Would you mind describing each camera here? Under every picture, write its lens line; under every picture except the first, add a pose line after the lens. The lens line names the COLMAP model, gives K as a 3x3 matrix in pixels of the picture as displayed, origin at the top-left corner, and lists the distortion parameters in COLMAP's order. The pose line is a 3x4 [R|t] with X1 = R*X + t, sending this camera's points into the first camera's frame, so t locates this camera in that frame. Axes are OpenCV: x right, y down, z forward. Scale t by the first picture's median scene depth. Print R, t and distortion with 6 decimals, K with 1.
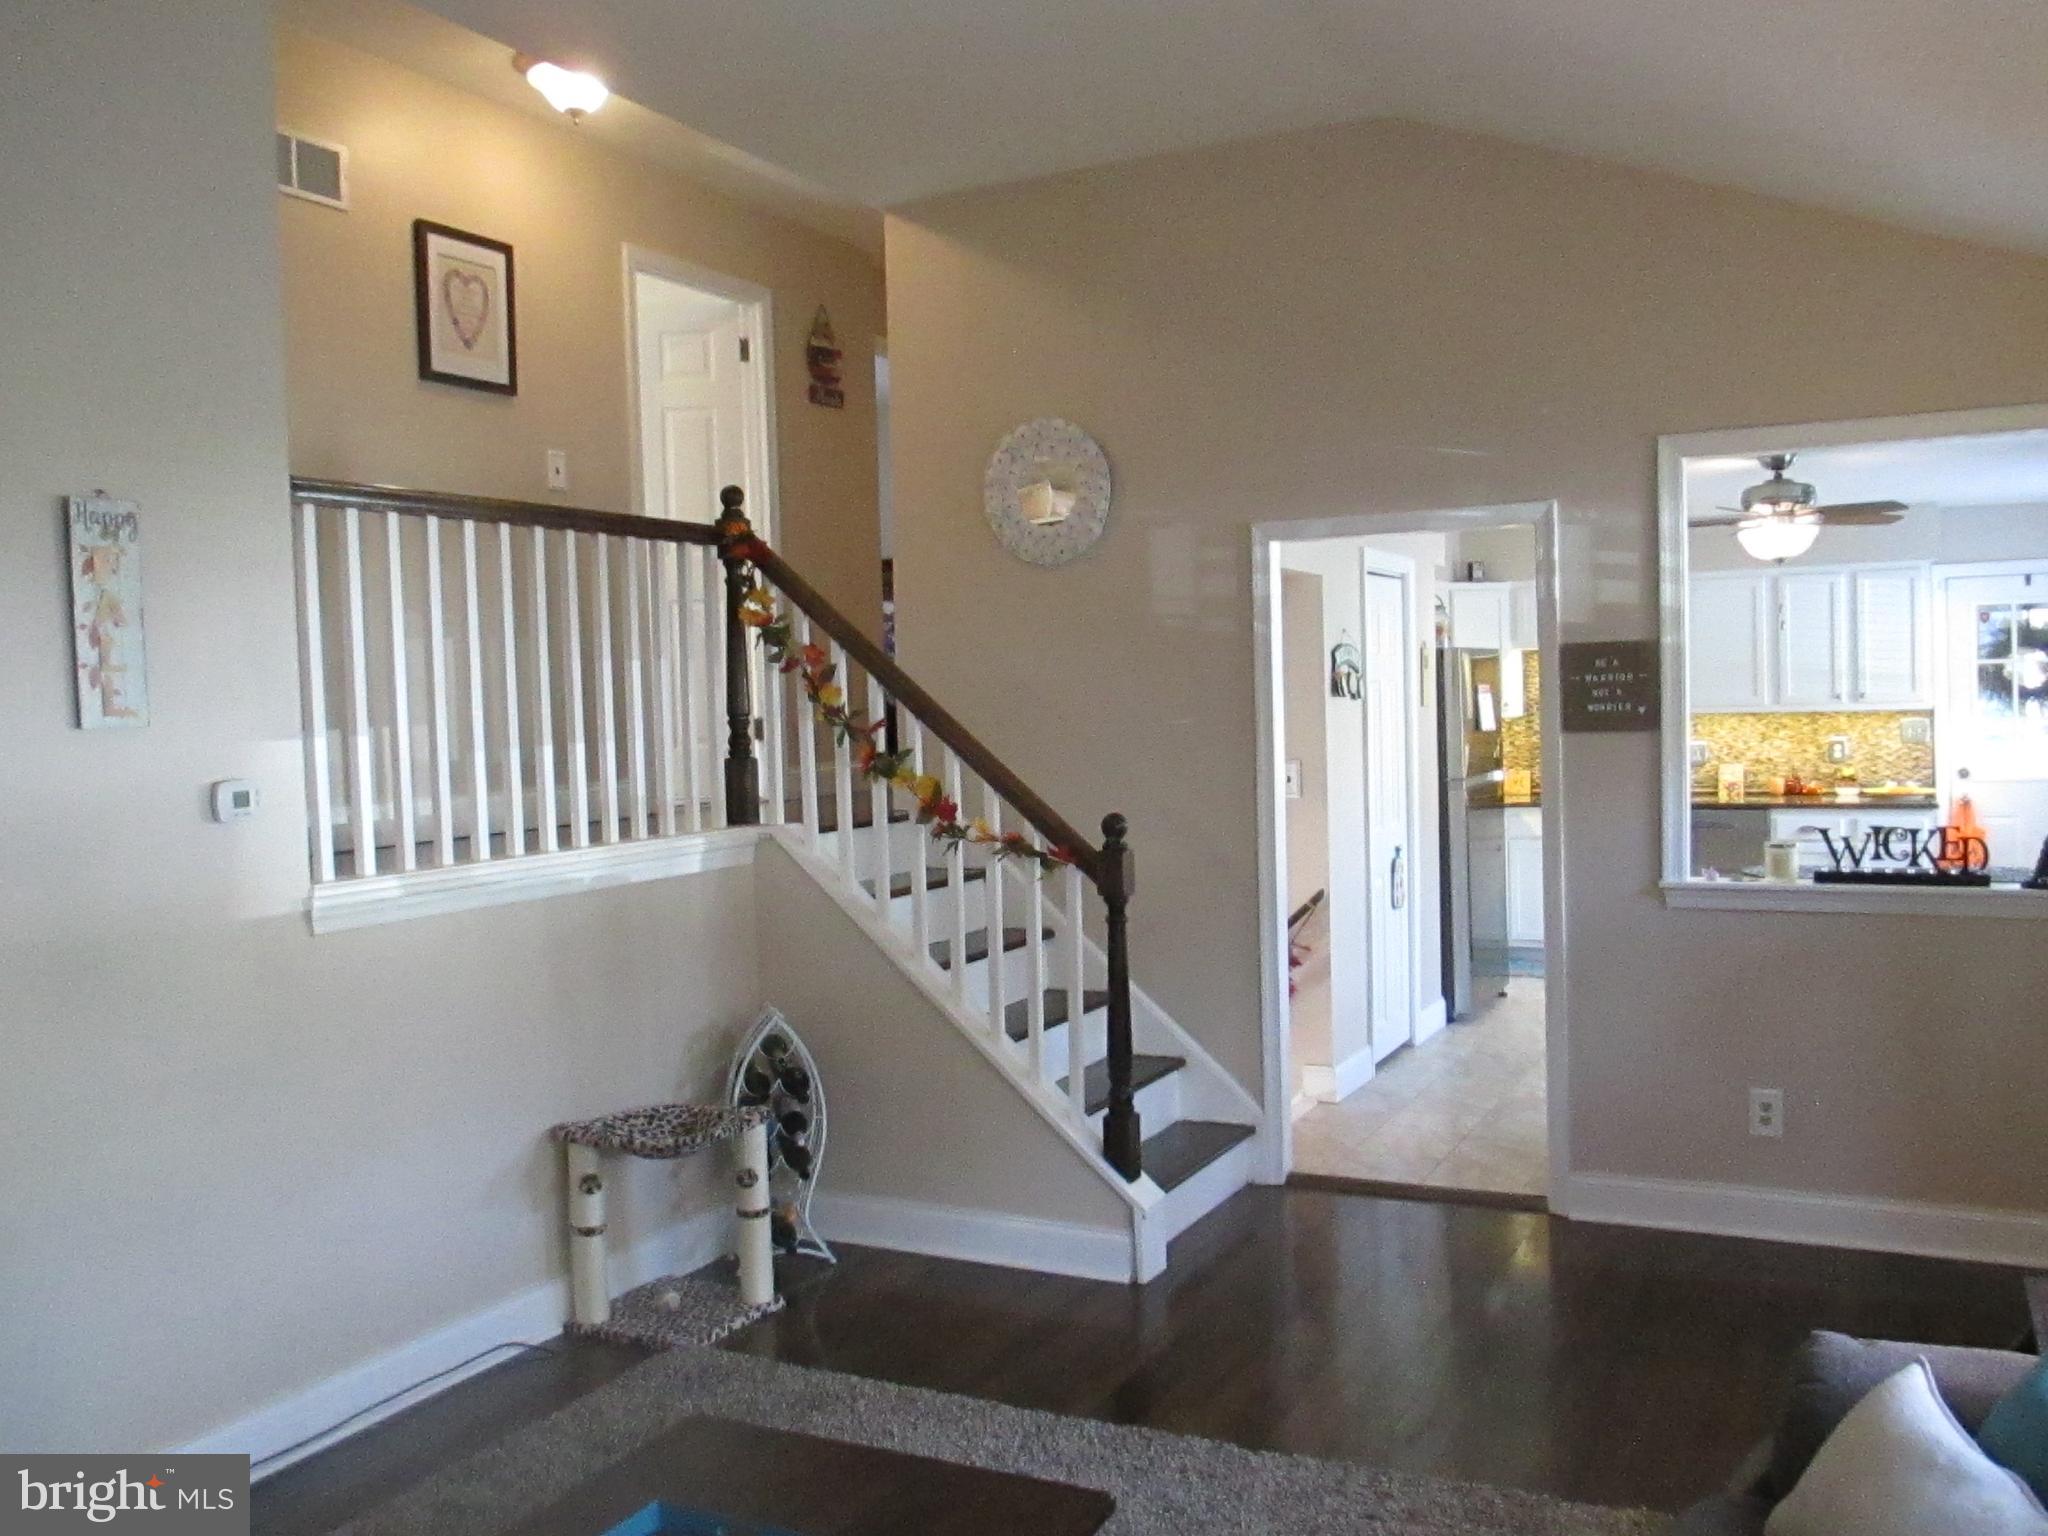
lens RADIAL K [[1724.5, 0, 1017.0], [0, 1724.5, 757.0], [0, 0, 1]] dist [-0.051236, 0.021608]
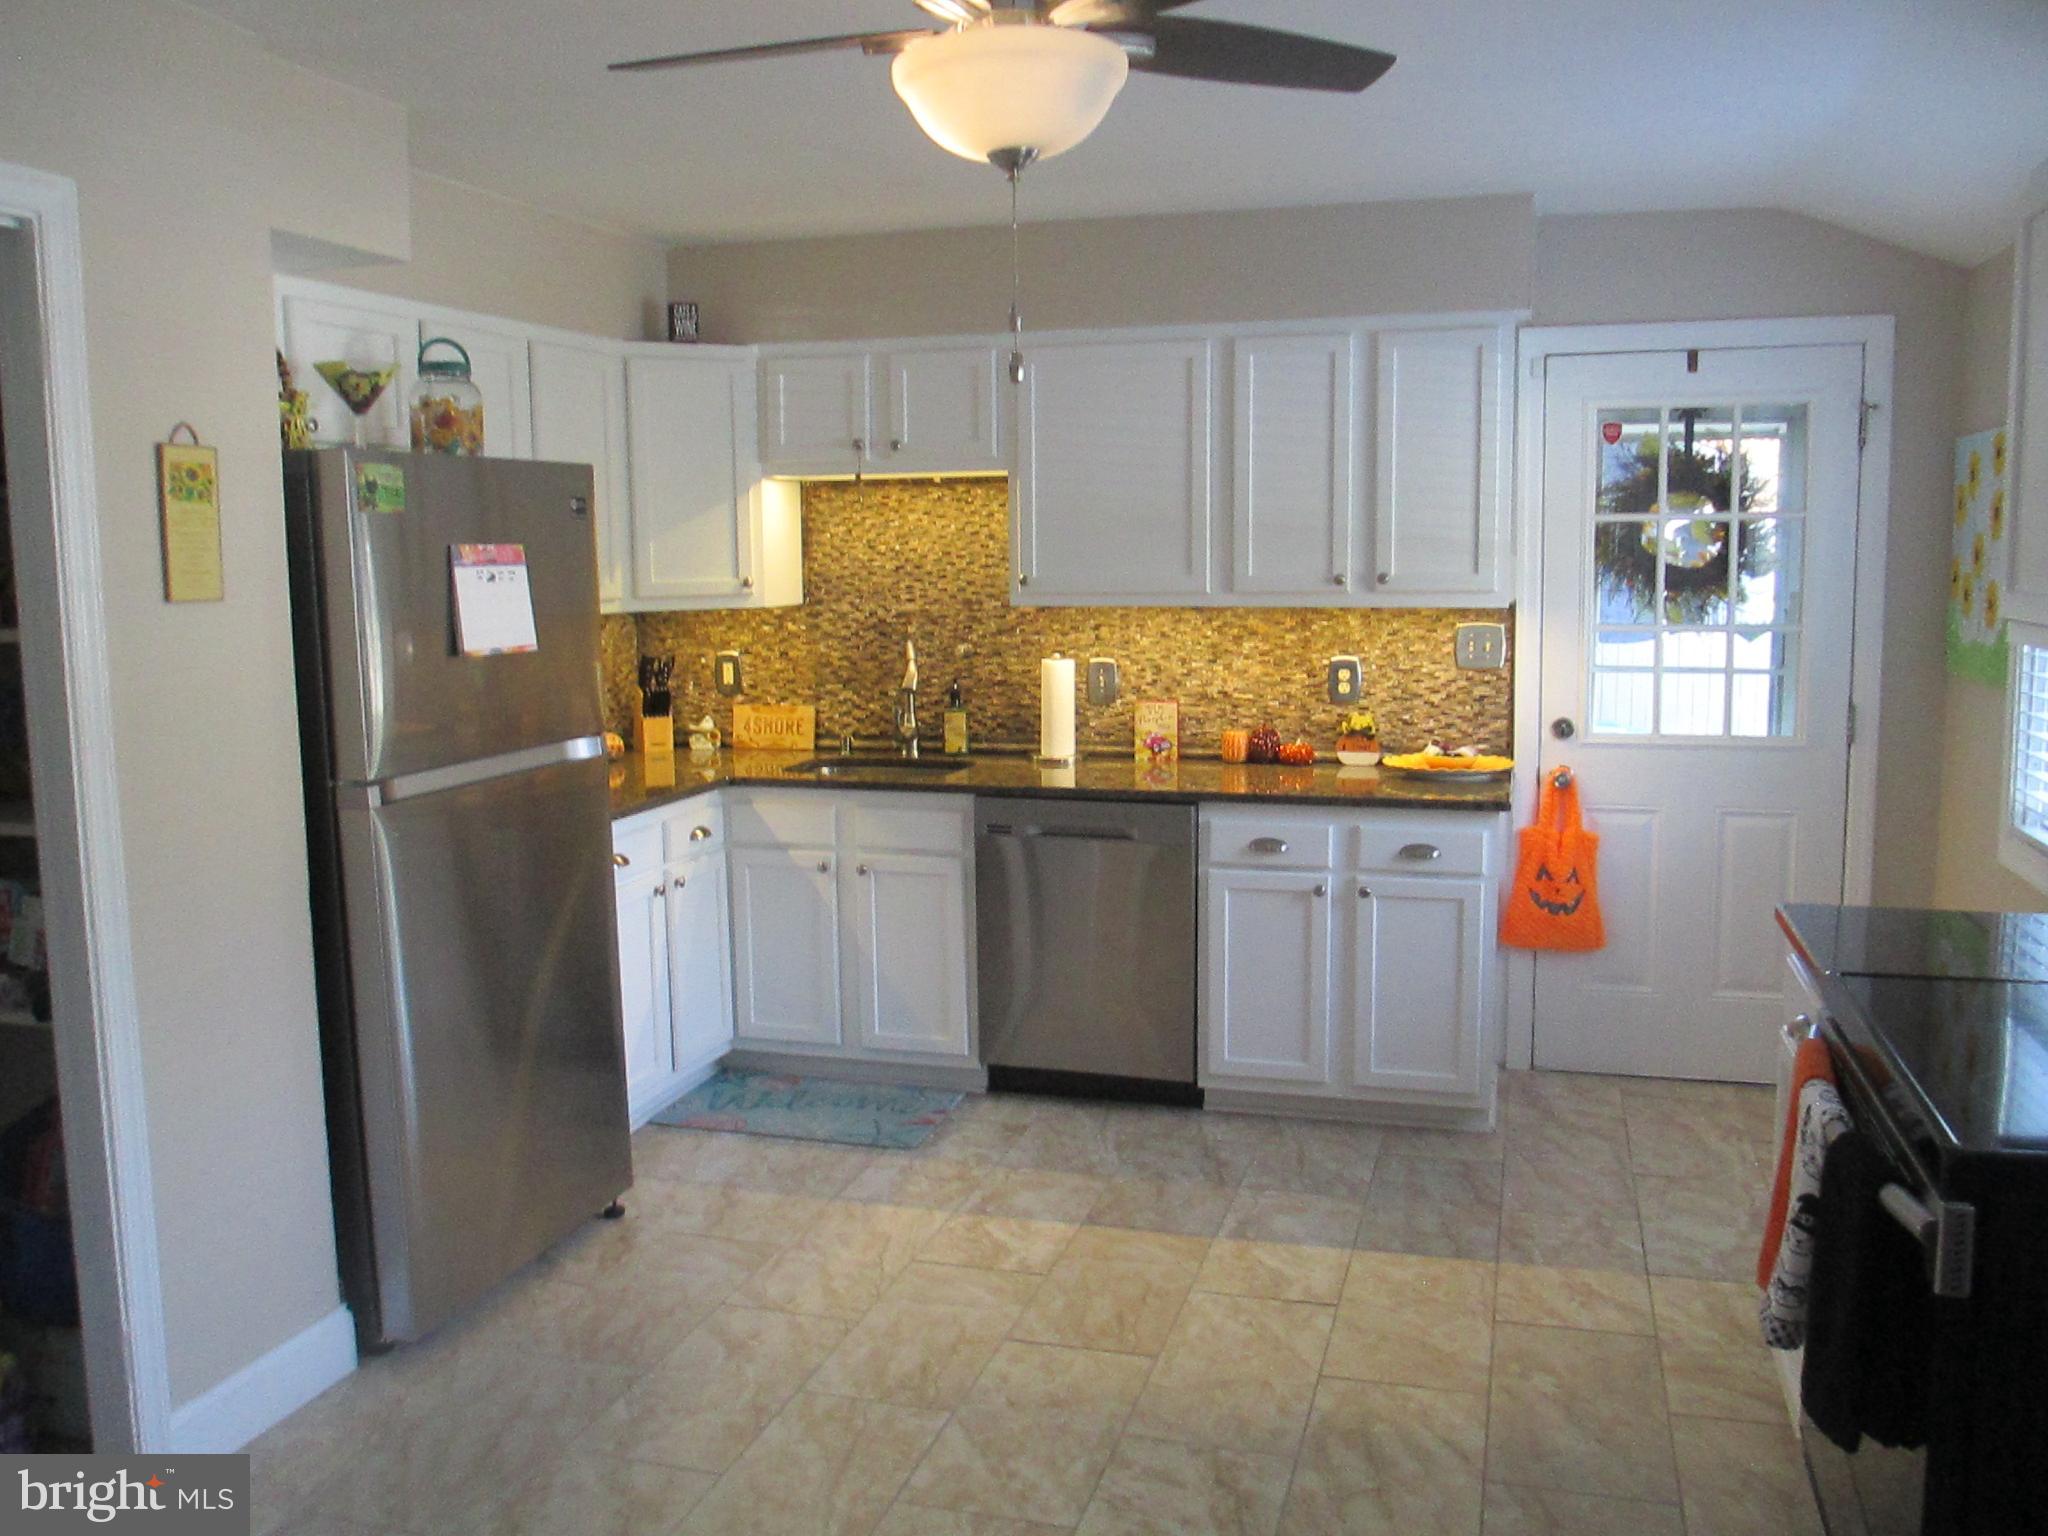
lens RADIAL K [[1724.5, 0, 1025.5], [0, 1724.5, 764.9], [0, 0, 1]] dist [-0.051236, 0.021608]
pose [[0.982168, -0.004818, 0.187941, 0.286332], [-0.012211, 0.995926, 0.089341, -0.024676], [-0.187606, -0.090043, 0.978108, 0.498361]]
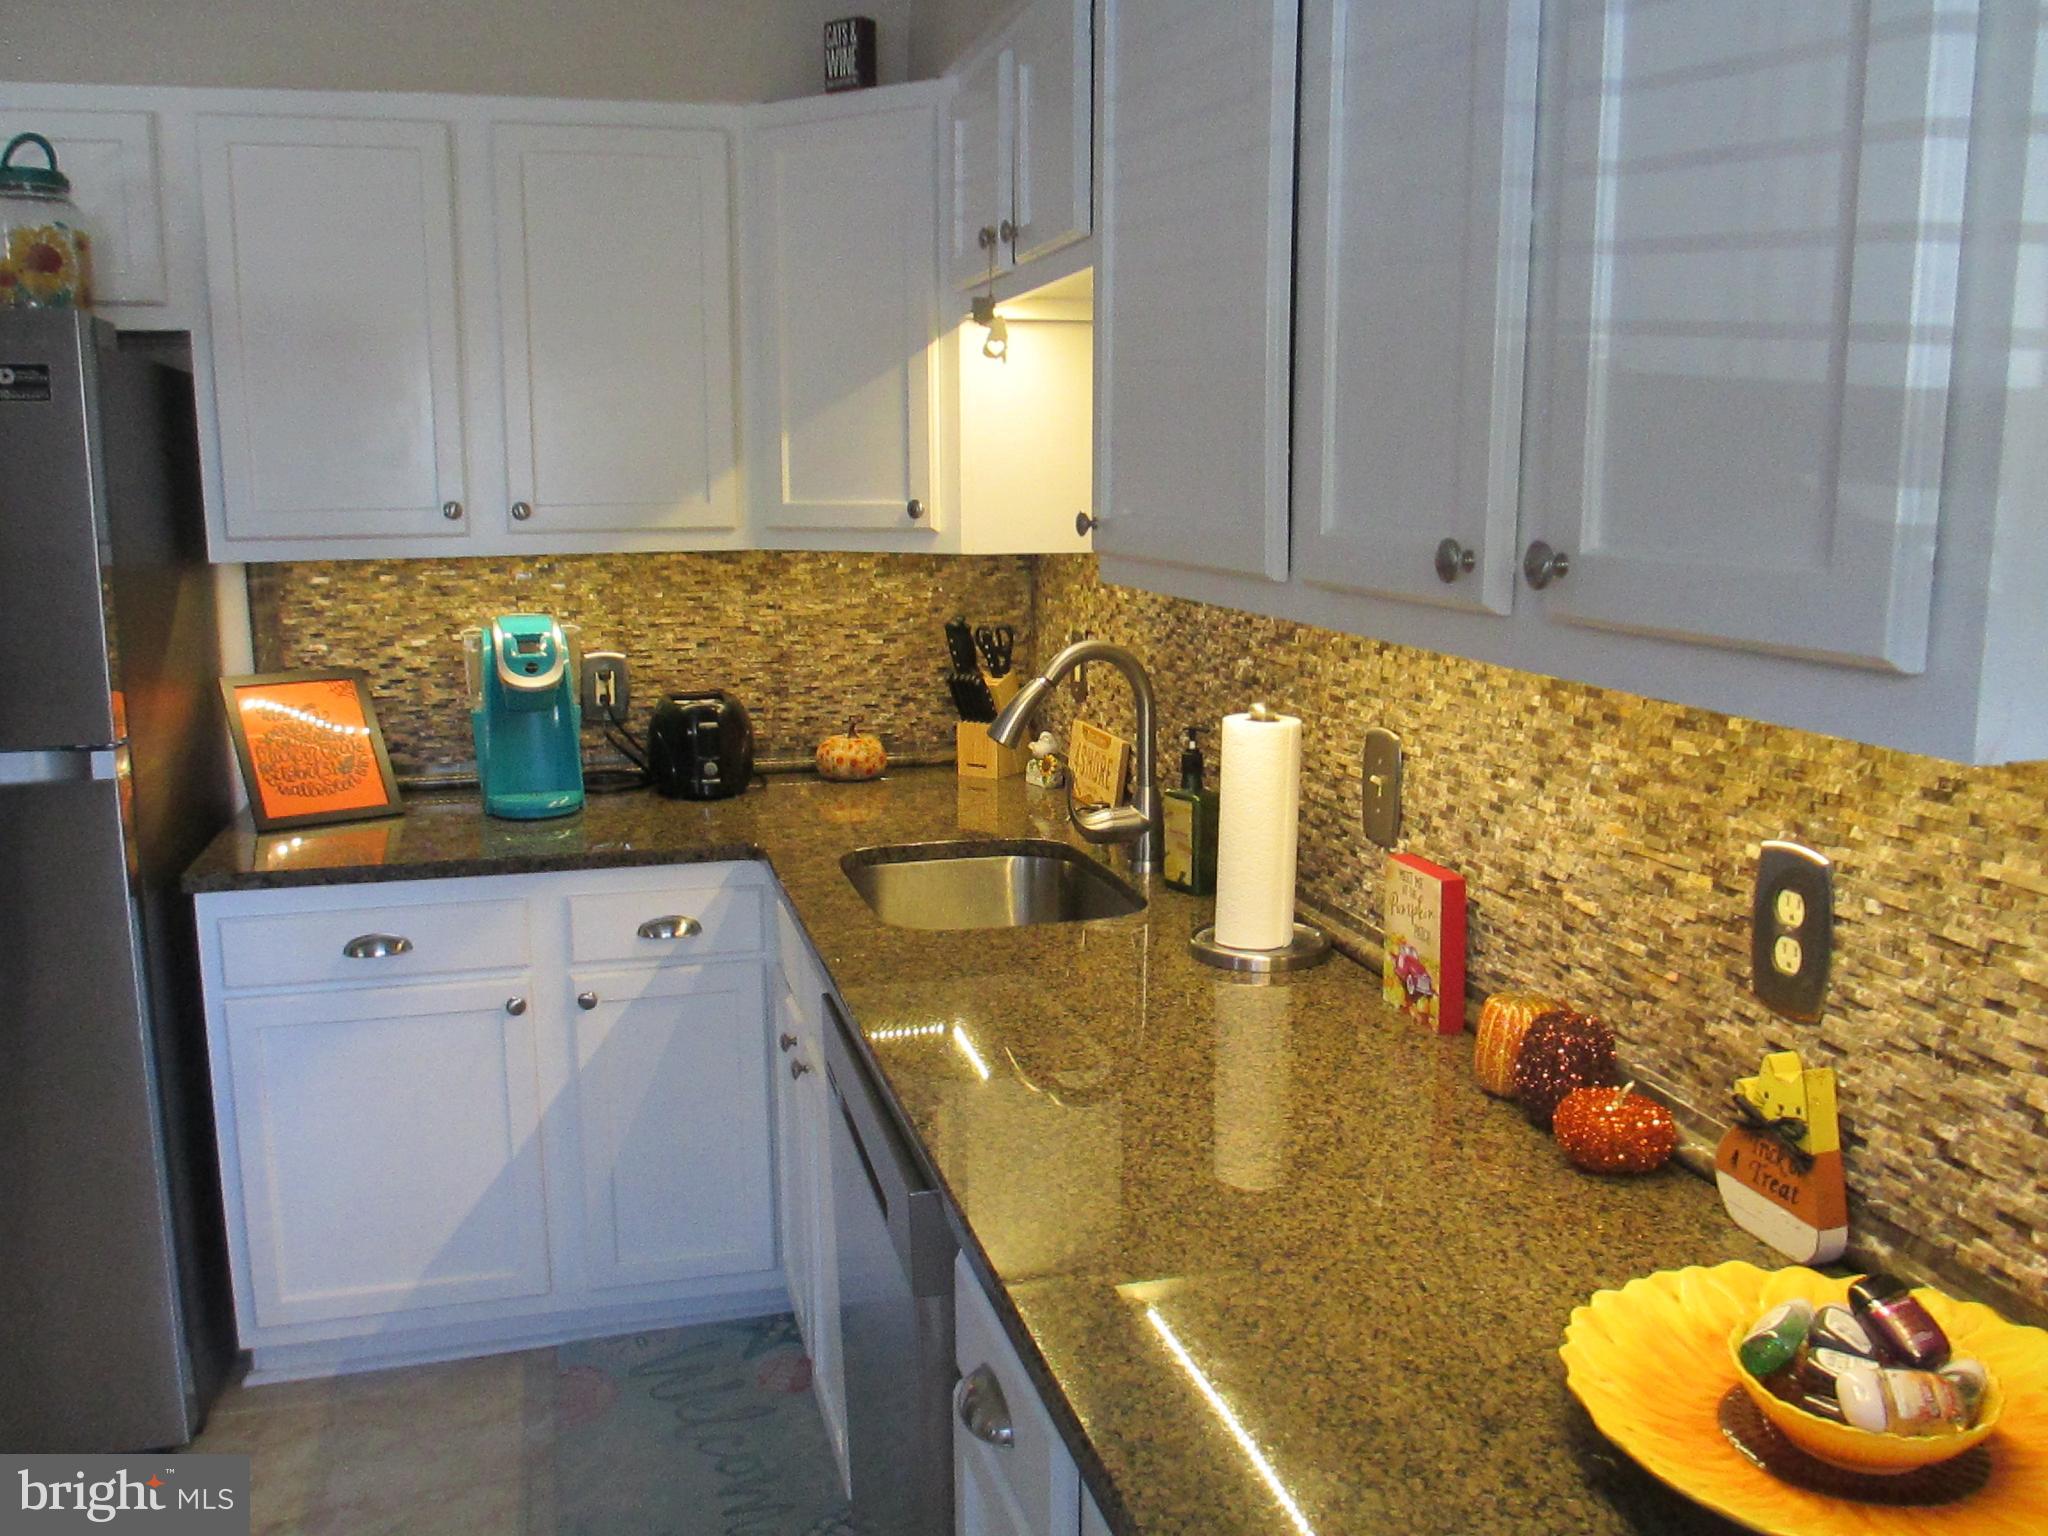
lens RADIAL K [[1724.5, 0, 1014.5], [0, 1724.5, 778.7], [0, 0, 1]] dist [-0.051236, 0.021608]
pose [[0.666165, 0.159265, -0.728601, 0.548310], [-0.039252, 0.983066, 0.178999, -0.040905], [0.744771, -0.090644, 0.661135, 0.864767]]
